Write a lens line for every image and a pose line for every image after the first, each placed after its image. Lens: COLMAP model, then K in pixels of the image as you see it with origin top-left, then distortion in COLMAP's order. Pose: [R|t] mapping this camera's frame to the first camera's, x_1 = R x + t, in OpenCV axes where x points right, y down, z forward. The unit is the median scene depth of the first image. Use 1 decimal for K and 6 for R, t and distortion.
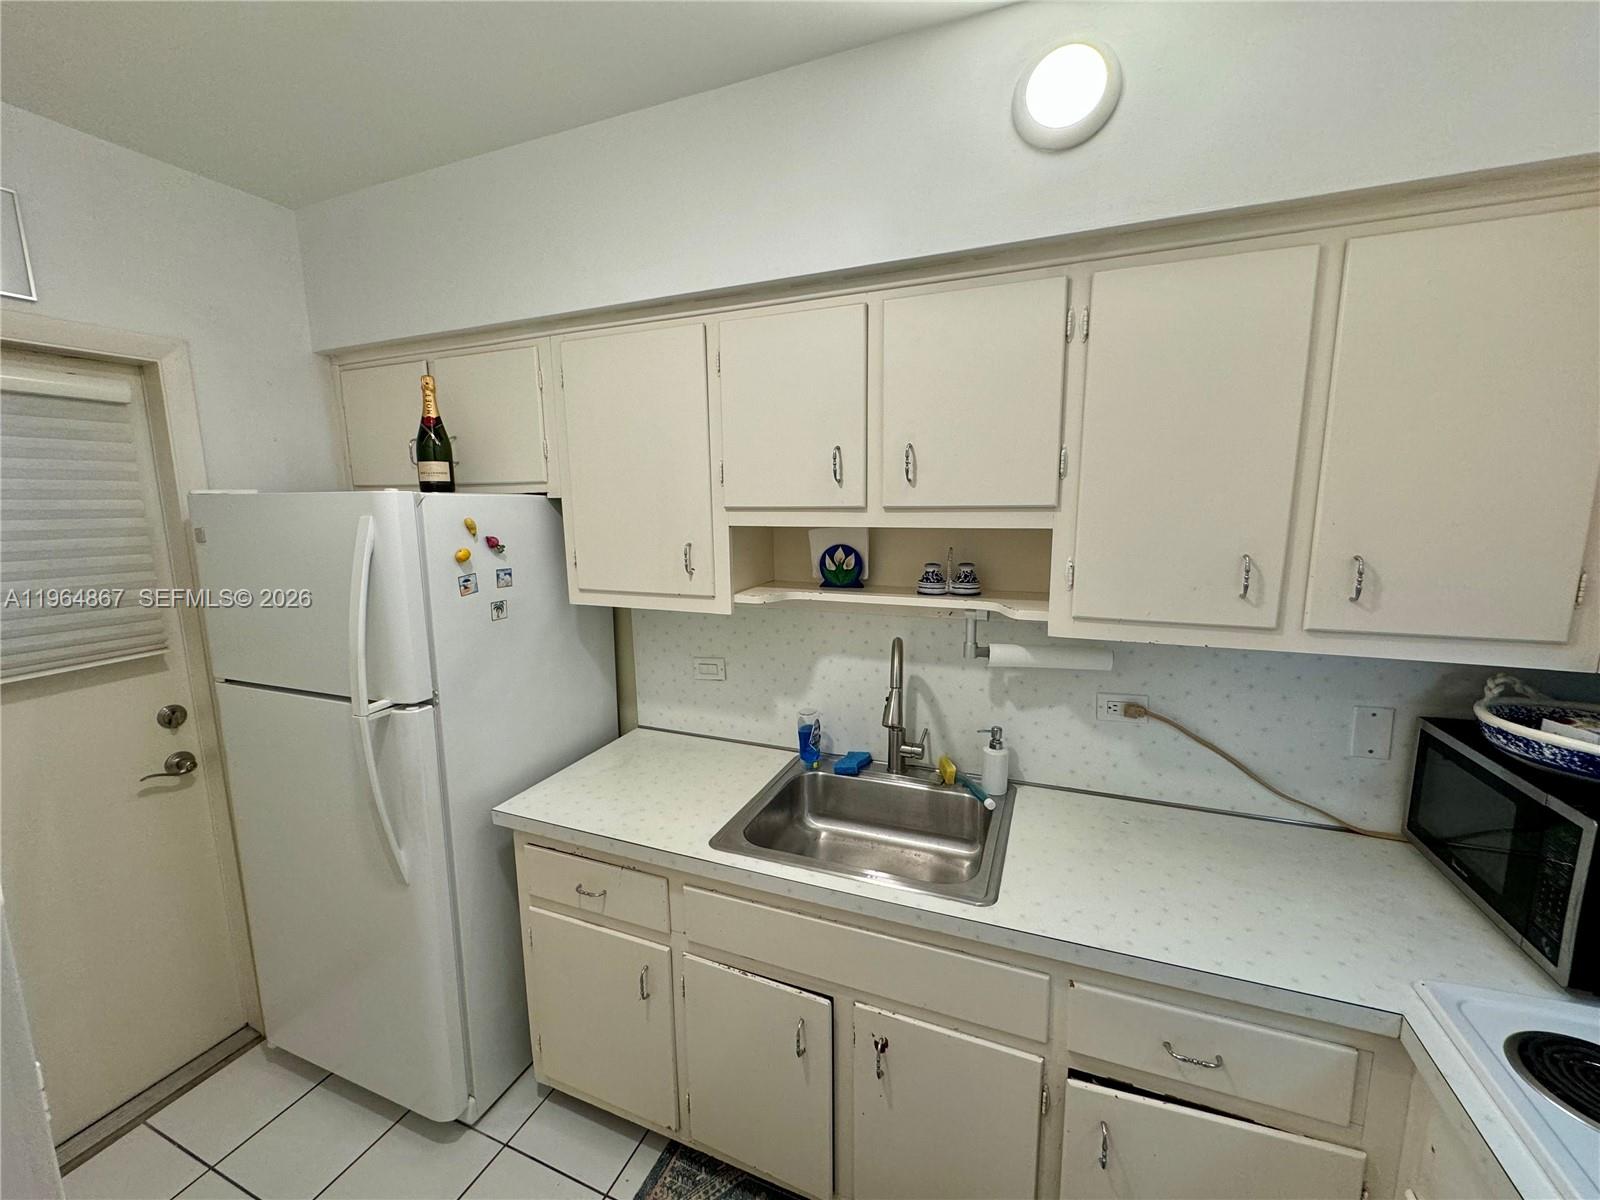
lens RADIAL K [[634.7, 0, 798.6], [0, 634.7, 600.8], [0, 0, 1]] dist [-0.001287, 0.000137]
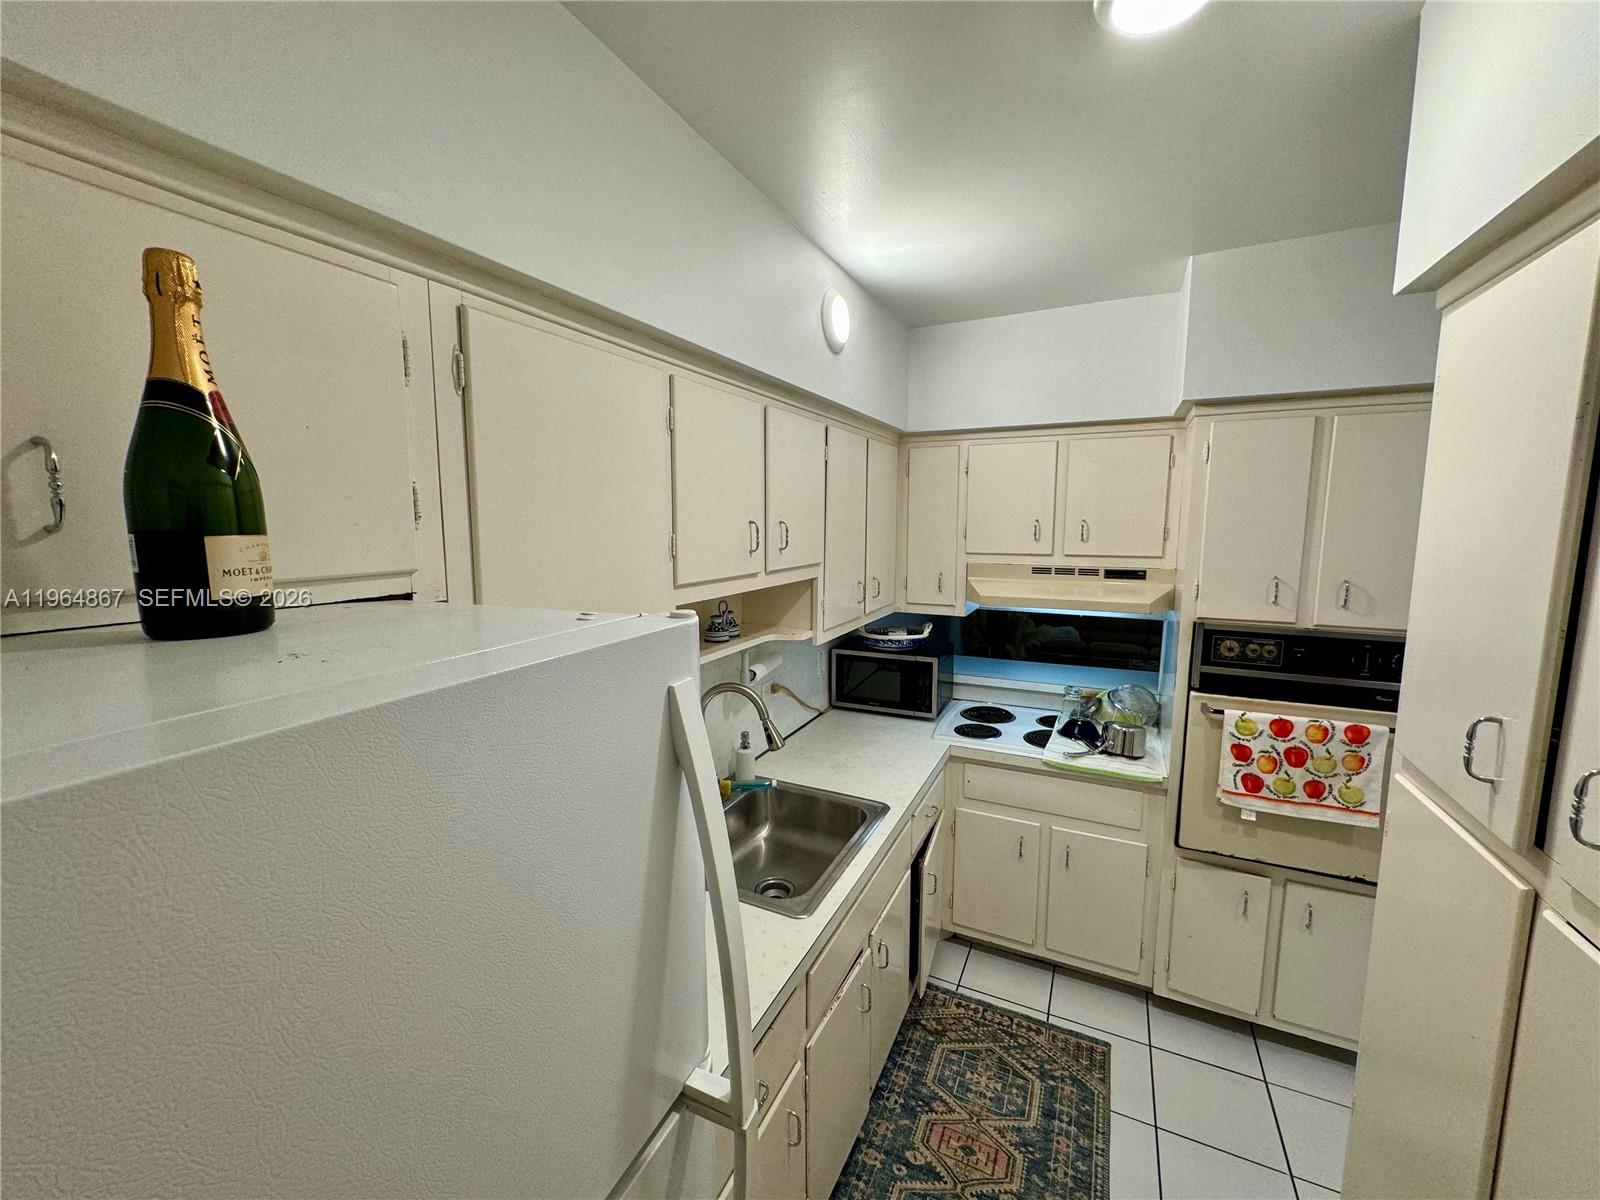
lens RADIAL K [[634.7, 0, 799.1], [0, 634.7, 594.6], [0, 0, 1]] dist [-0.001287, 0.000137]
pose [[0.058766, -0.111884, 0.991982, -1.000435], [0.153646, 0.982873, 0.101754, -0.204663], [-0.986377, 0.146434, 0.074950, 0.804790]]
